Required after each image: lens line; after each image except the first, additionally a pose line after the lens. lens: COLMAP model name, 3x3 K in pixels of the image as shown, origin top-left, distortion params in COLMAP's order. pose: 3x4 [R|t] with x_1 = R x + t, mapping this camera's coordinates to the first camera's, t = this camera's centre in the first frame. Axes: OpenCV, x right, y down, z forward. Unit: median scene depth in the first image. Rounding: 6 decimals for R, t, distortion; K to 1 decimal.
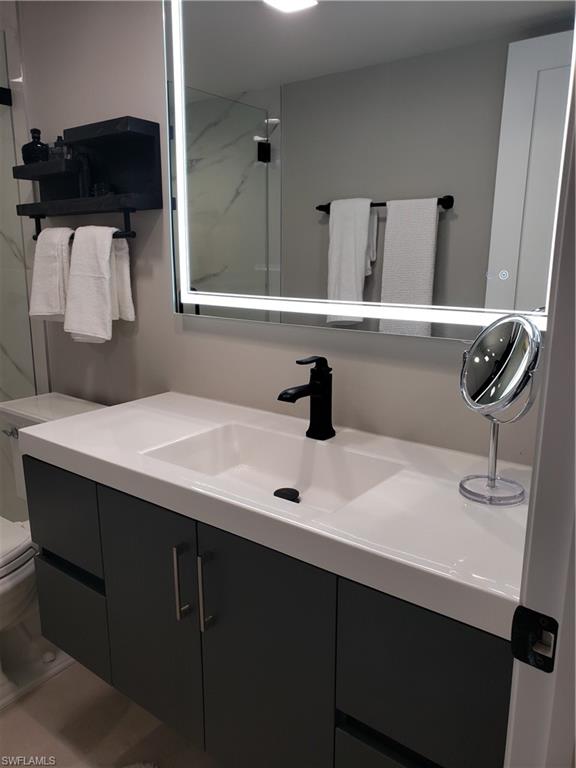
lens RADIAL K [[586.0, 0, 284.5], [0, 586.0, 382.9], [0, 0, 1]] dist [0.000157, 0.008092]
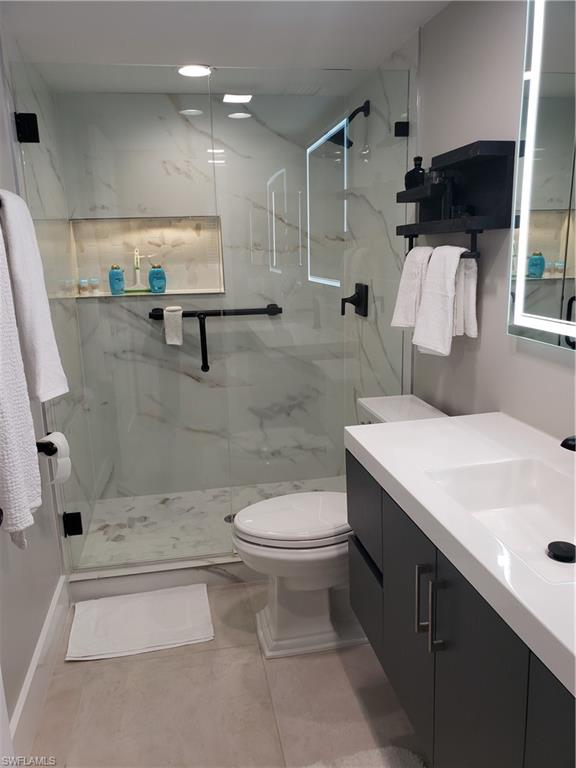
lens RADIAL K [[588.9, 0, 281.5], [0, 588.9, 387.0], [0, 0, 1]] dist [0.004548, 0.001569]
pose [[0.743712, 0.128283, -0.656077, 0.177787], [-0.115493, 0.991314, 0.062912, -0.048195], [0.658448, 0.028984, 0.752067, 0.013749]]
